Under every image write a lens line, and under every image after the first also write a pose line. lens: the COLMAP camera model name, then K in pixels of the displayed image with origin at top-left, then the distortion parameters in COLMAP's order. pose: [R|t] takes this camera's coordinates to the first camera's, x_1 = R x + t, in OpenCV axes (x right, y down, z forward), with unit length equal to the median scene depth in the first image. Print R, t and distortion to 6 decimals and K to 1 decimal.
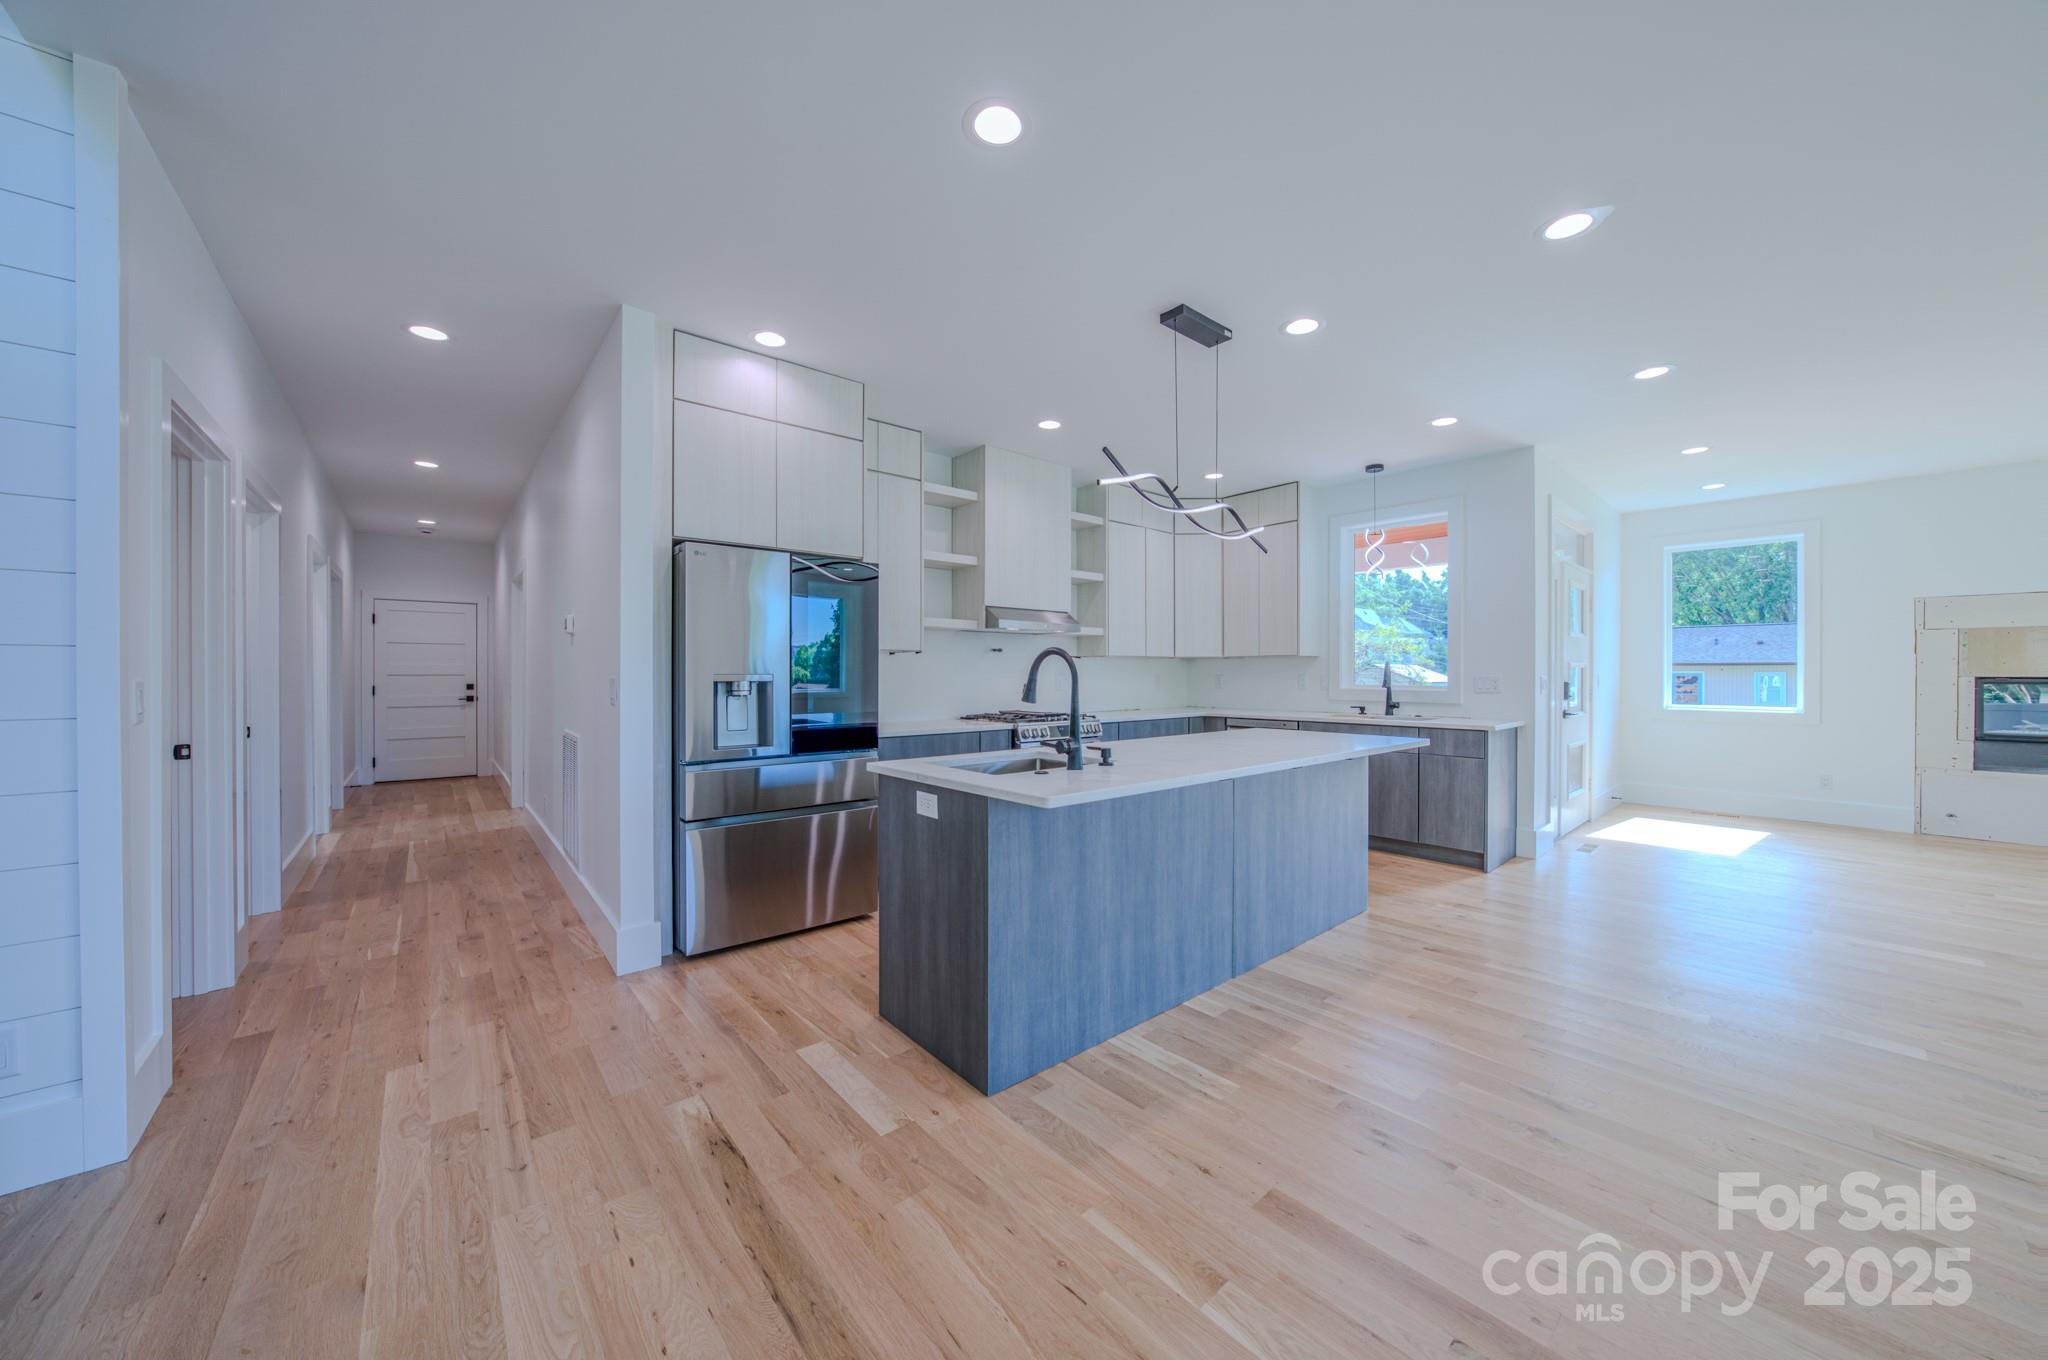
lens RADIAL K [[708.9, 0, 1027.1], [0, 708.9, 676.4], [0, 0, 1]] dist [-0.024333, 0.004424]
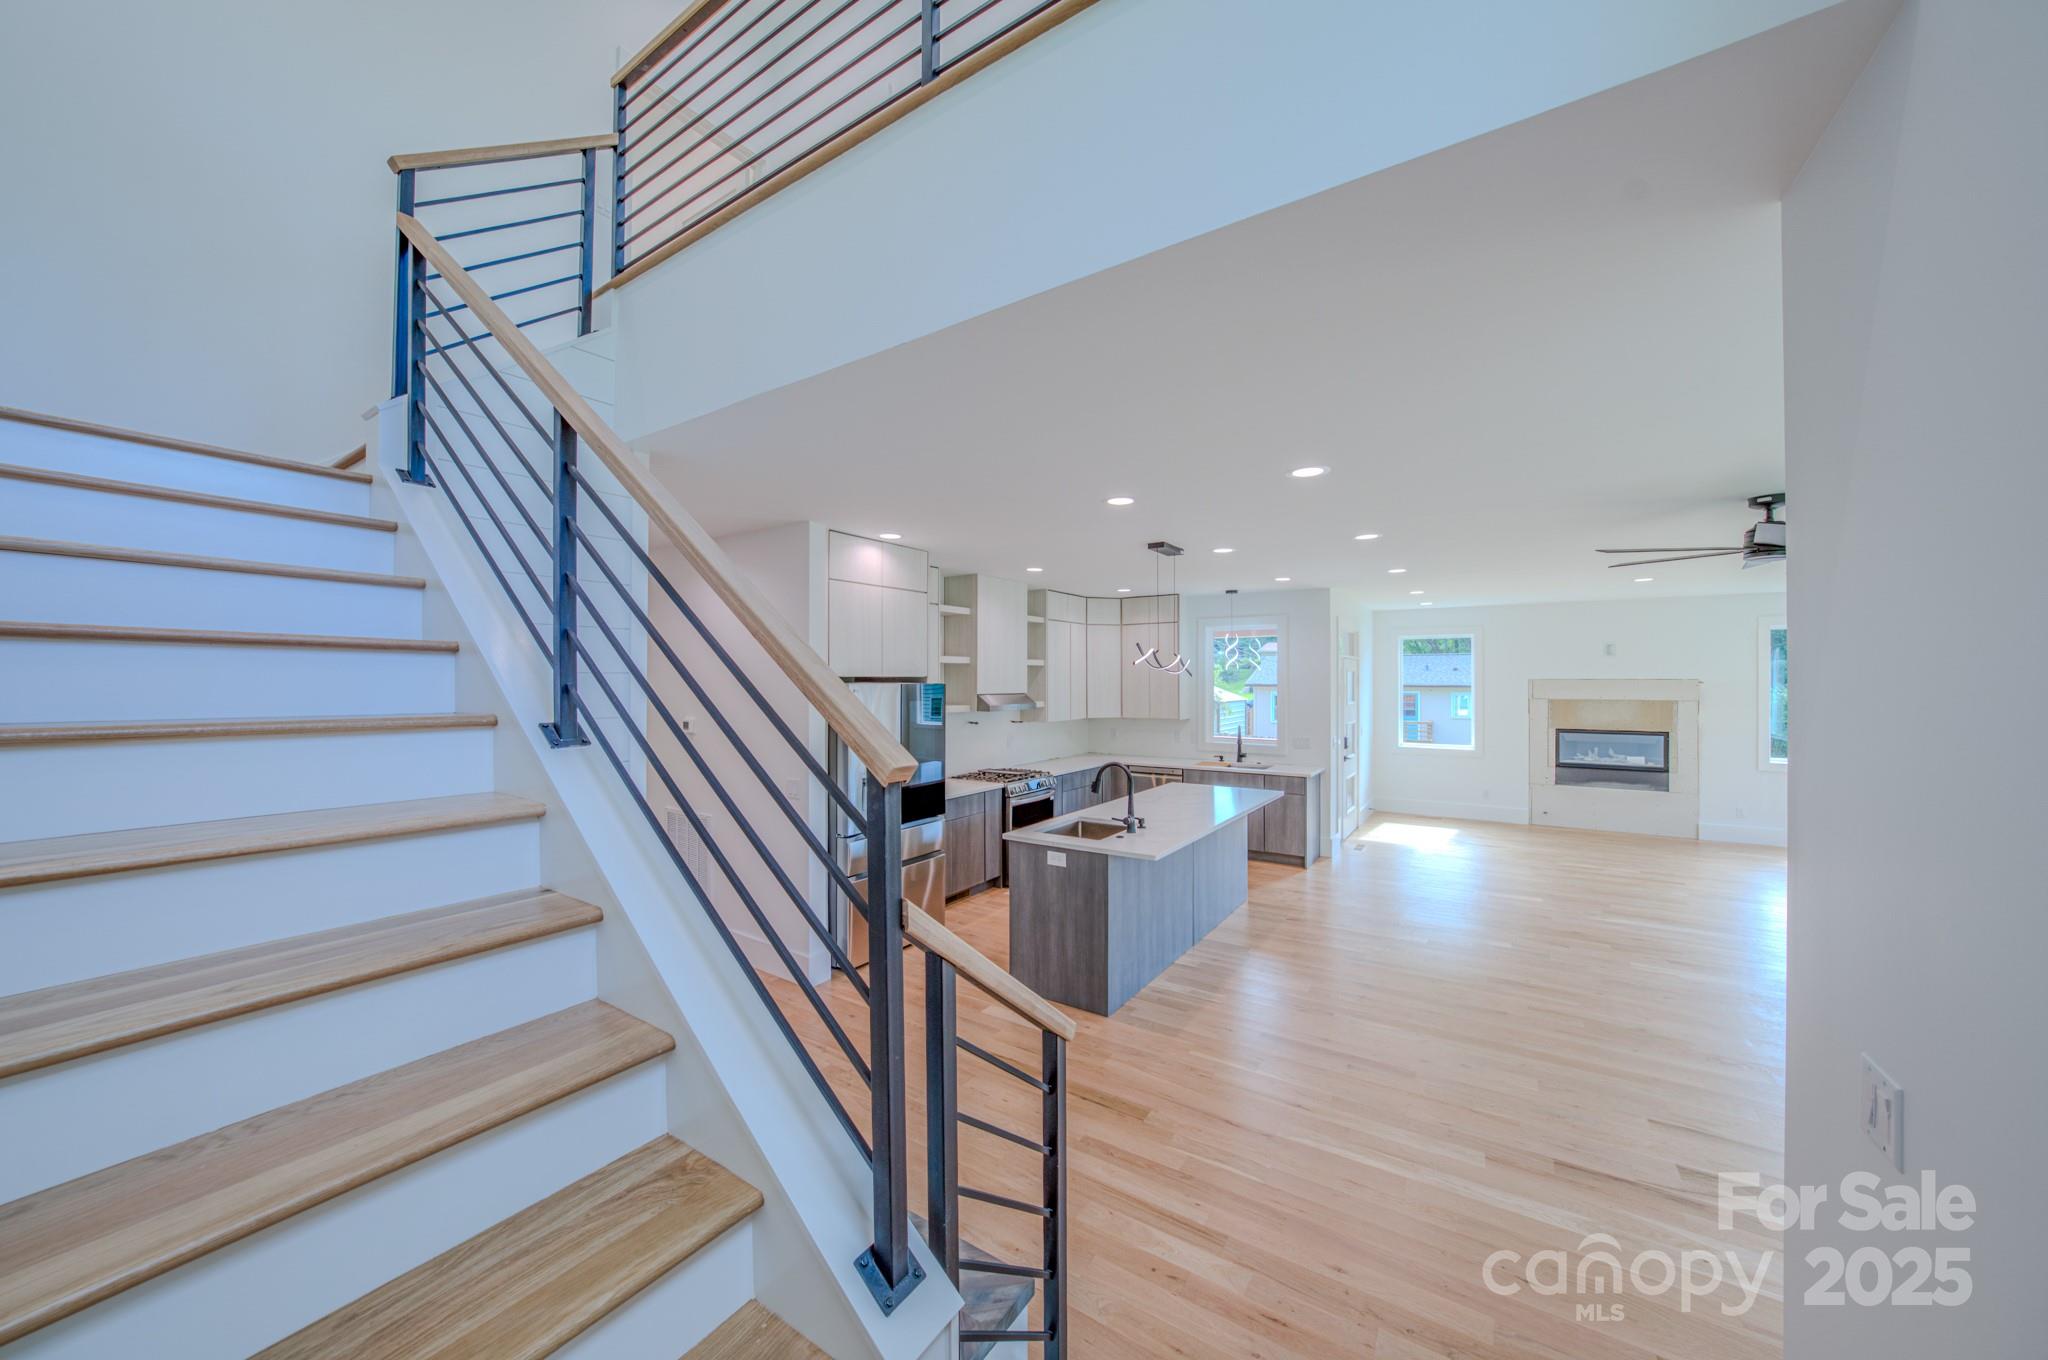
lens RADIAL K [[708.9, 0, 1035.5], [0, 708.9, 676.8], [0, 0, 1]] dist [-0.024333, 0.004424]
pose [[0.962814, 0.001220, 0.270163, -0.663435], [0.001786, 0.999939, -0.010881, -0.247998], [-0.270160, 0.010959, 0.962753, -0.666541]]
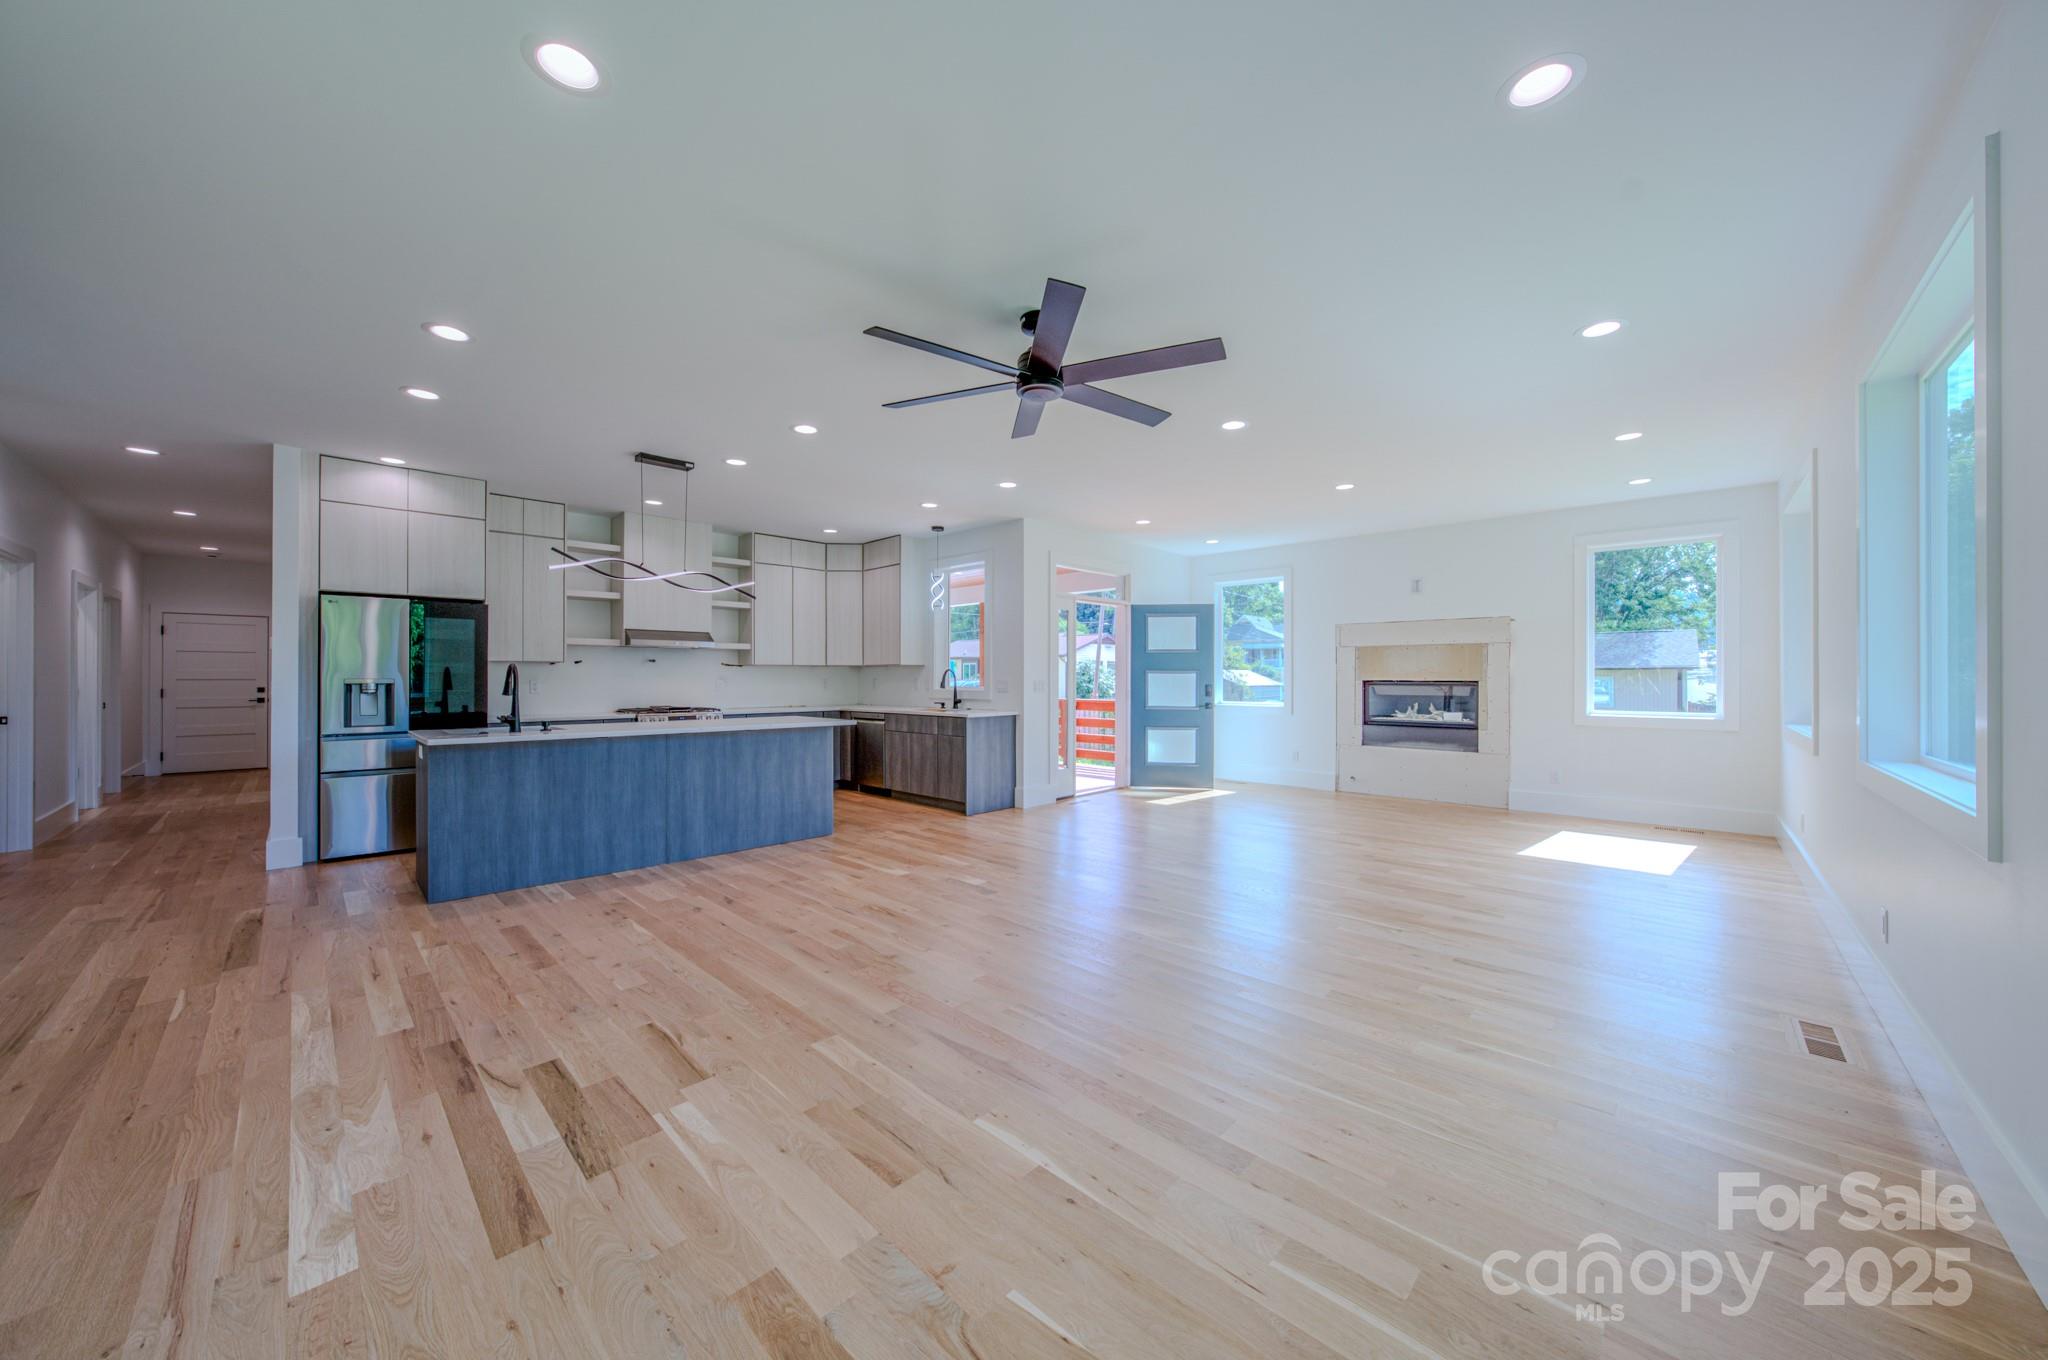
lens RADIAL K [[708.9, 0, 1015.9], [0, 708.9, 674.2], [0, 0, 1]] dist [-0.024333, 0.004424]
pose [[0.995165, 0.000335, 0.098218, 1.179760], [0.000600, 0.999955, -0.009491, 0.003652], [-0.098216, 0.009504, 0.995120, -0.898547]]
